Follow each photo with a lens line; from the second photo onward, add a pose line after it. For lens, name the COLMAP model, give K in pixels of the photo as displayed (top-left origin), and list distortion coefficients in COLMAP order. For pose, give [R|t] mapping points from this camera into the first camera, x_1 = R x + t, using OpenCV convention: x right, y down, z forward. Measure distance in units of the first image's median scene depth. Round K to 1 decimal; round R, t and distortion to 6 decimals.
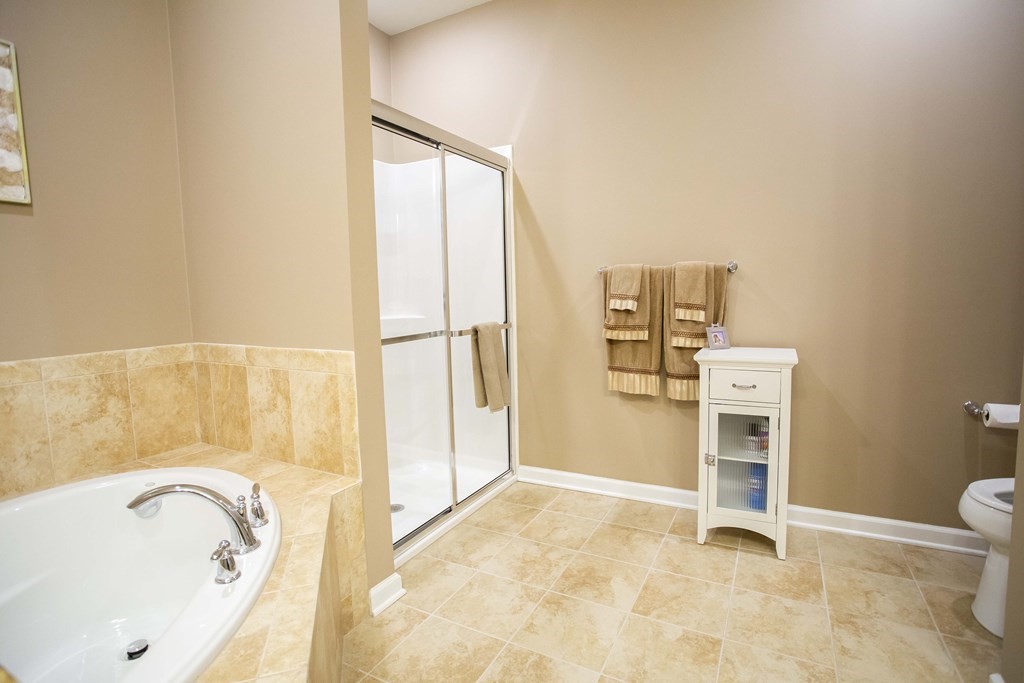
lens RADIAL K [[499.3, 0, 516.4], [0, 499.3, 338.8], [0, 0, 1]] dist [-0.069640, 0.029070]
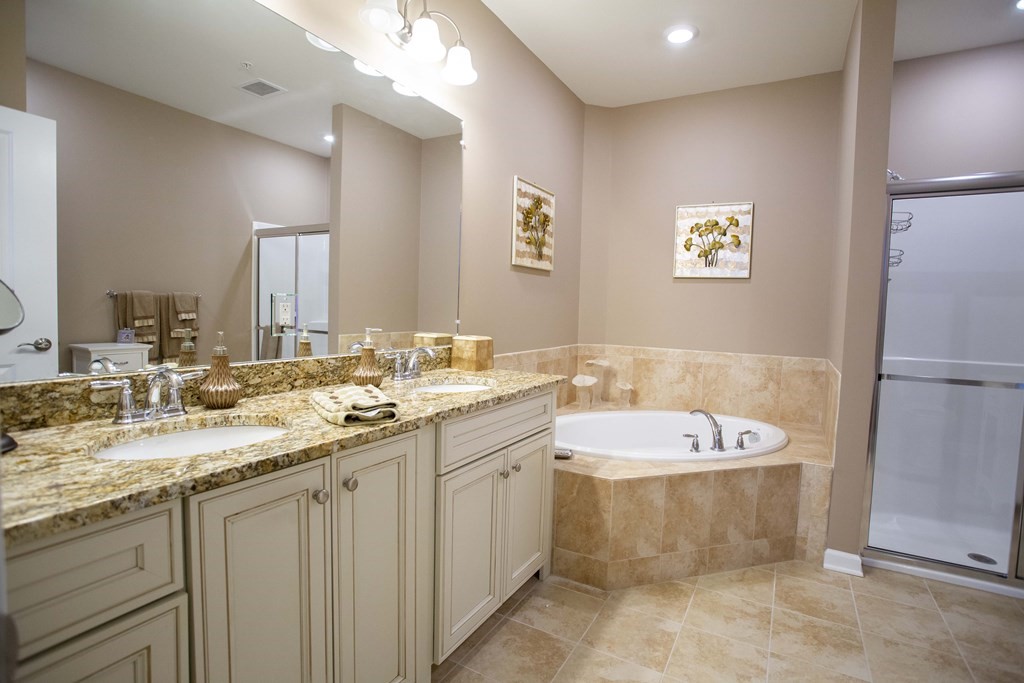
lens RADIAL K [[499.3, 0, 516.4], [0, 499.3, 338.8], [0, 0, 1]] dist [-0.069640, 0.029070]
pose [[-0.027500, 0.085600, -0.995950, 1.013747], [-0.125304, 0.988173, 0.088392, -0.078721], [0.991737, 0.127227, -0.016449, 0.078548]]
